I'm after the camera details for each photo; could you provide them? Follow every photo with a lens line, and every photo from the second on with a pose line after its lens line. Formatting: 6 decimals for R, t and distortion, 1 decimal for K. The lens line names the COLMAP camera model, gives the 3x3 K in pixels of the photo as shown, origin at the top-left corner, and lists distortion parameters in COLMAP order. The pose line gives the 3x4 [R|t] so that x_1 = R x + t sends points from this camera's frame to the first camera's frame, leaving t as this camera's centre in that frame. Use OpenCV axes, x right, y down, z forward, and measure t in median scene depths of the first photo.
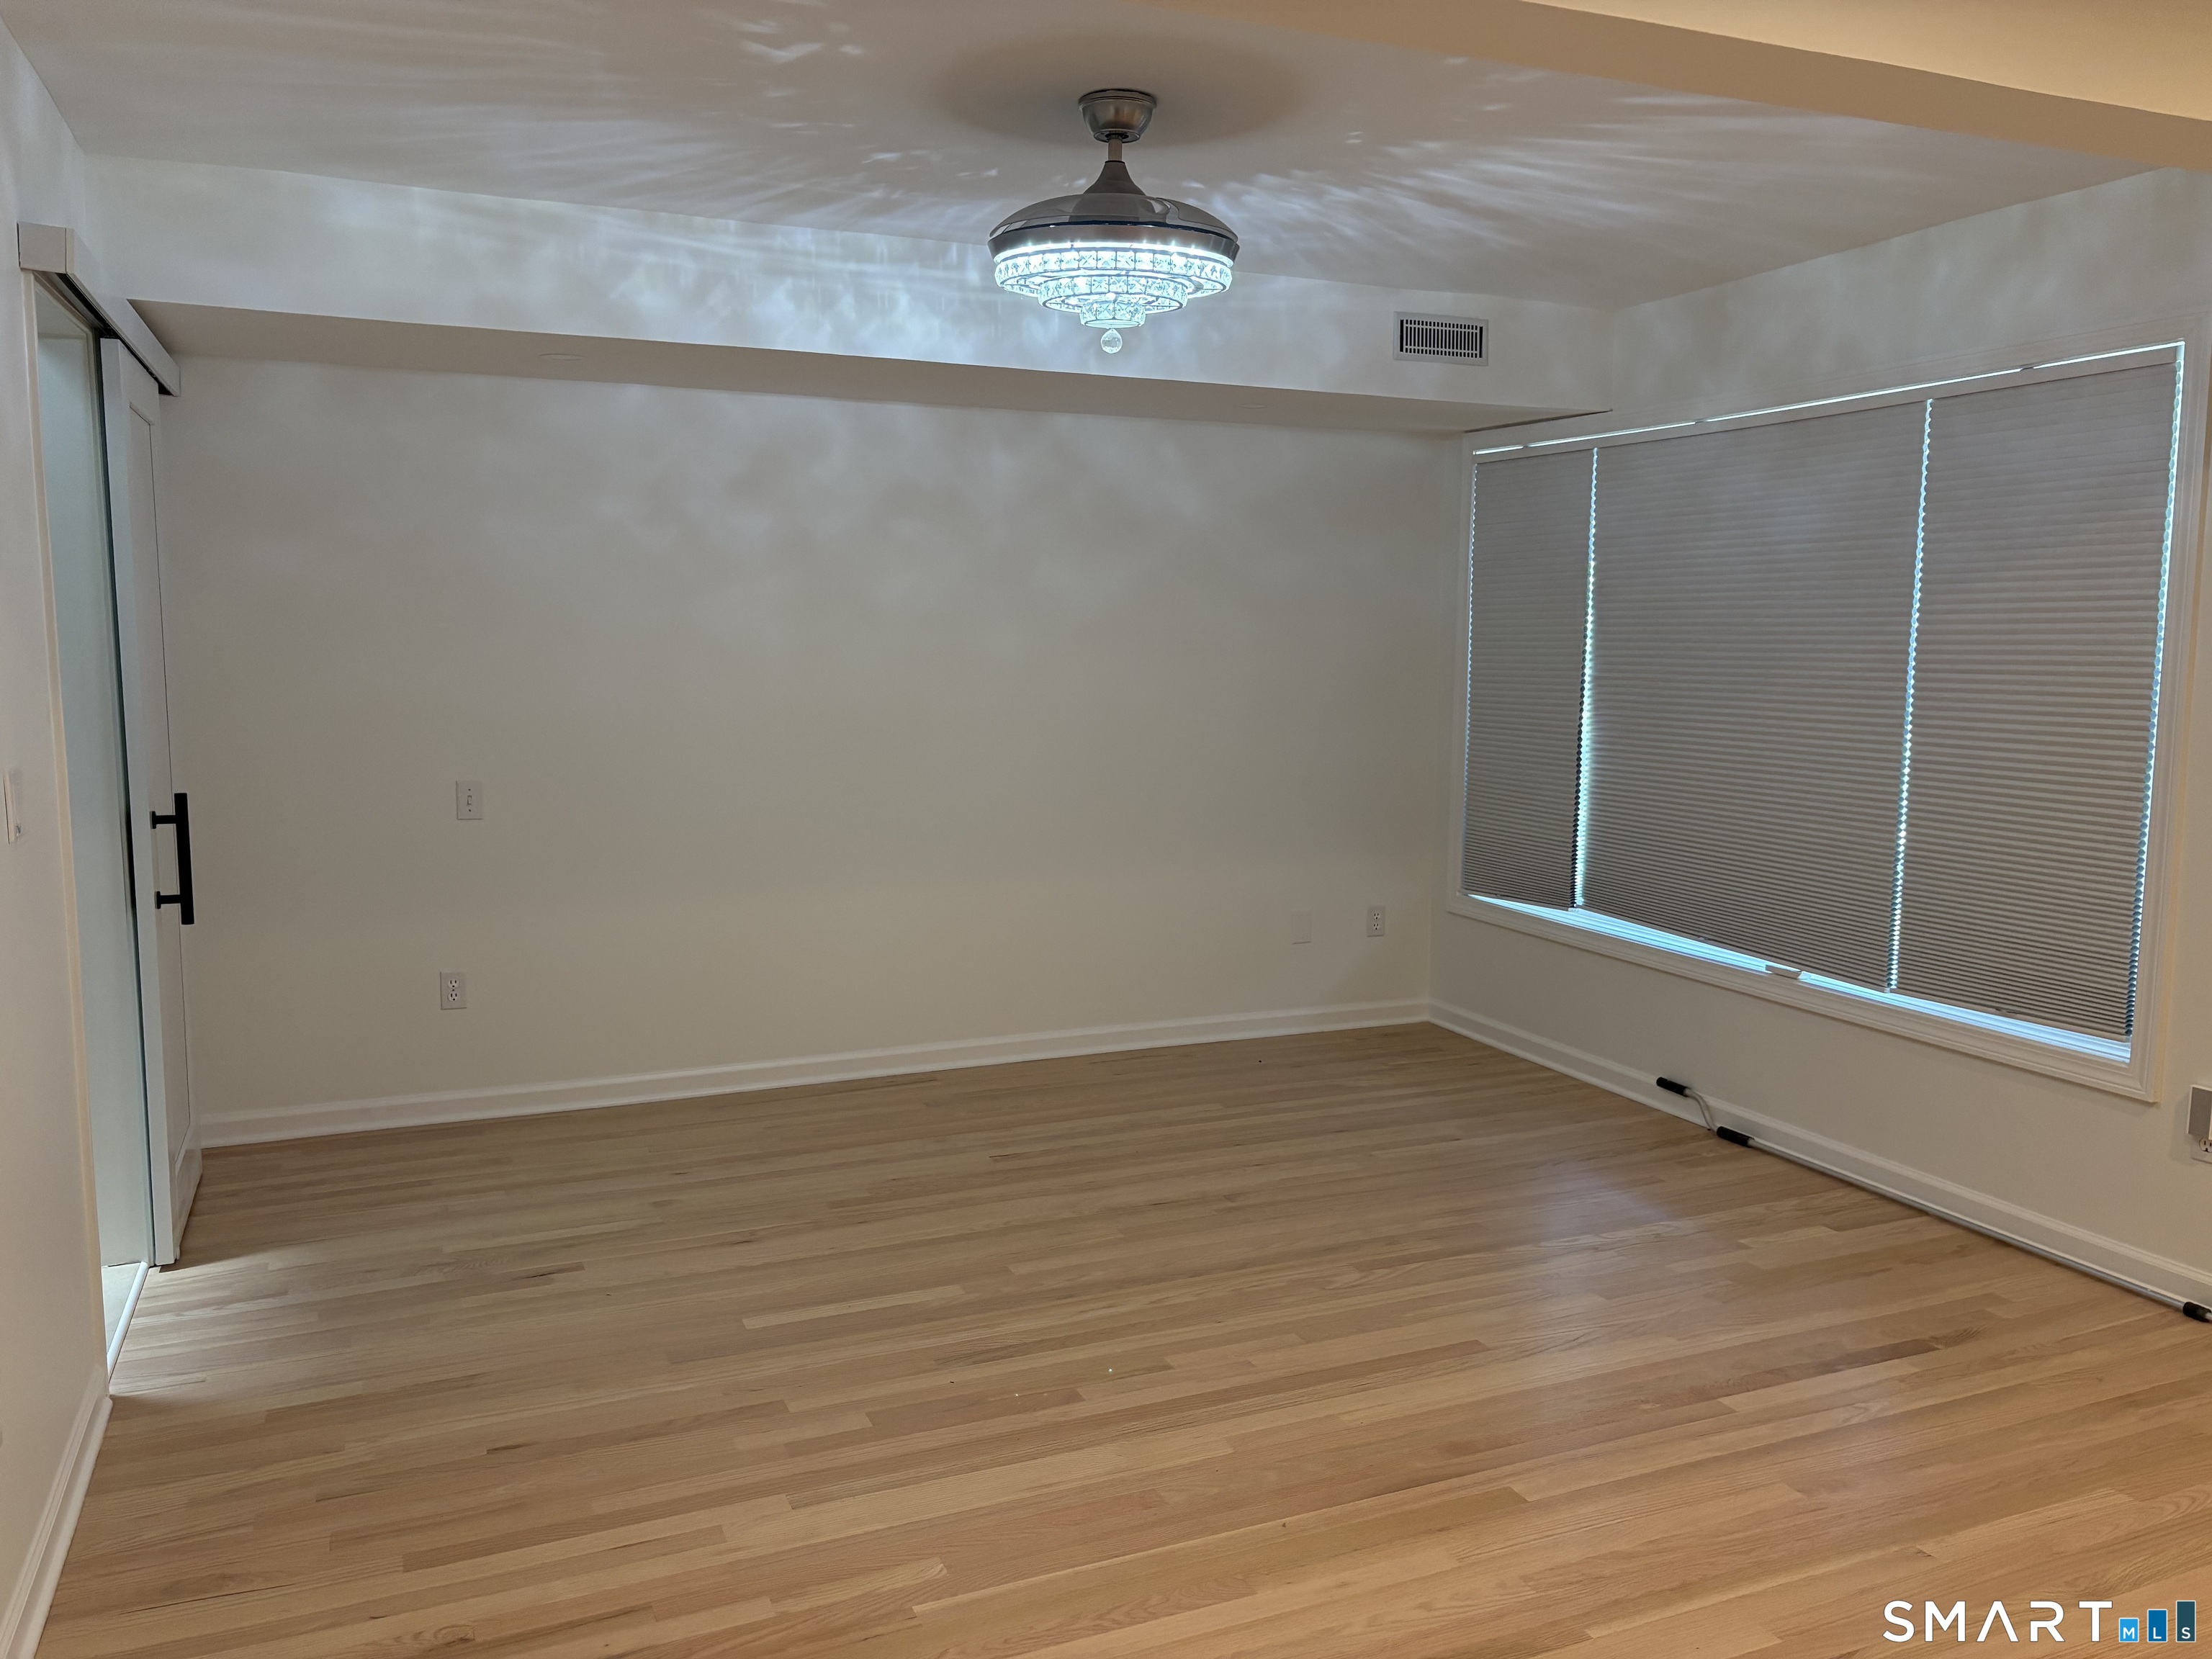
lens RADIAL K [[1677.0, 0, 1100.0], [0, 1677.0, 834.2], [0, 0, 1]] dist [0.022297, 0.005244]
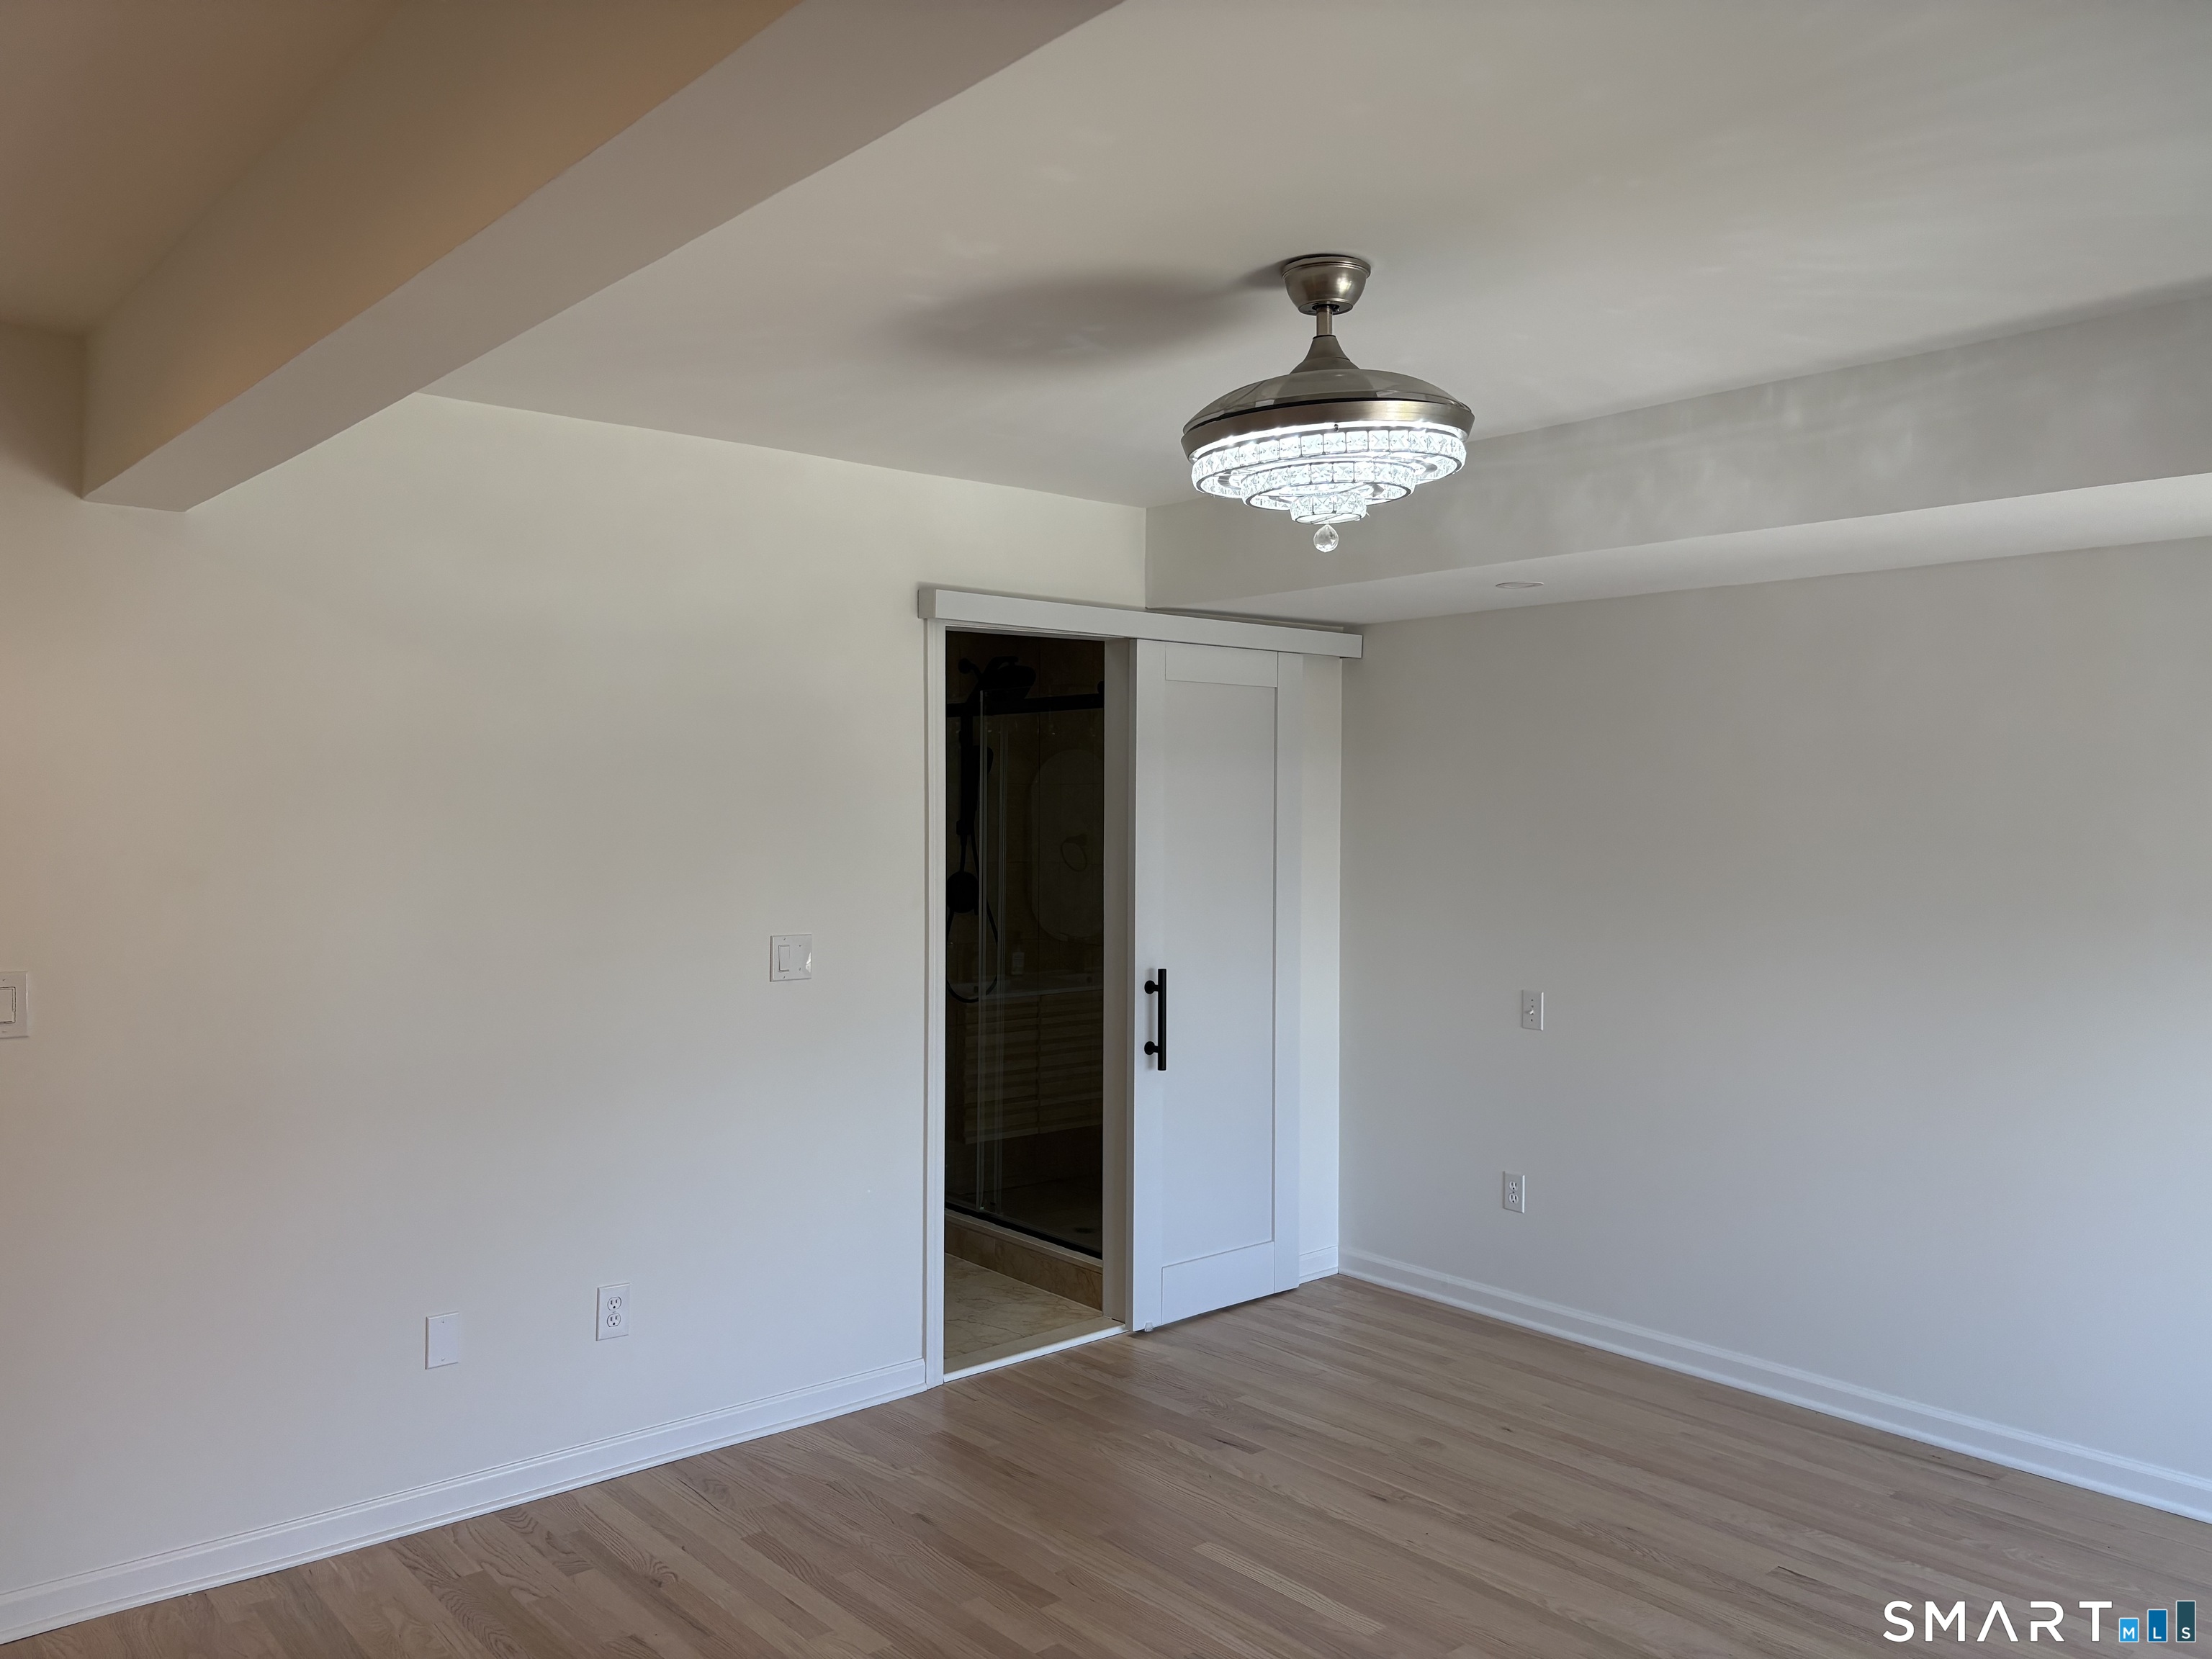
lens RADIAL K [[1677.0, 0, 1104.1], [0, 1677.0, 816.2], [0, 0, 1]] dist [0.022297, 0.005244]
pose [[0.313522, 0.005999, -0.949562, 0.647342], [-0.123566, 0.991735, -0.034533, -0.086999], [0.941507, 0.128161, 0.311672, 0.522598]]
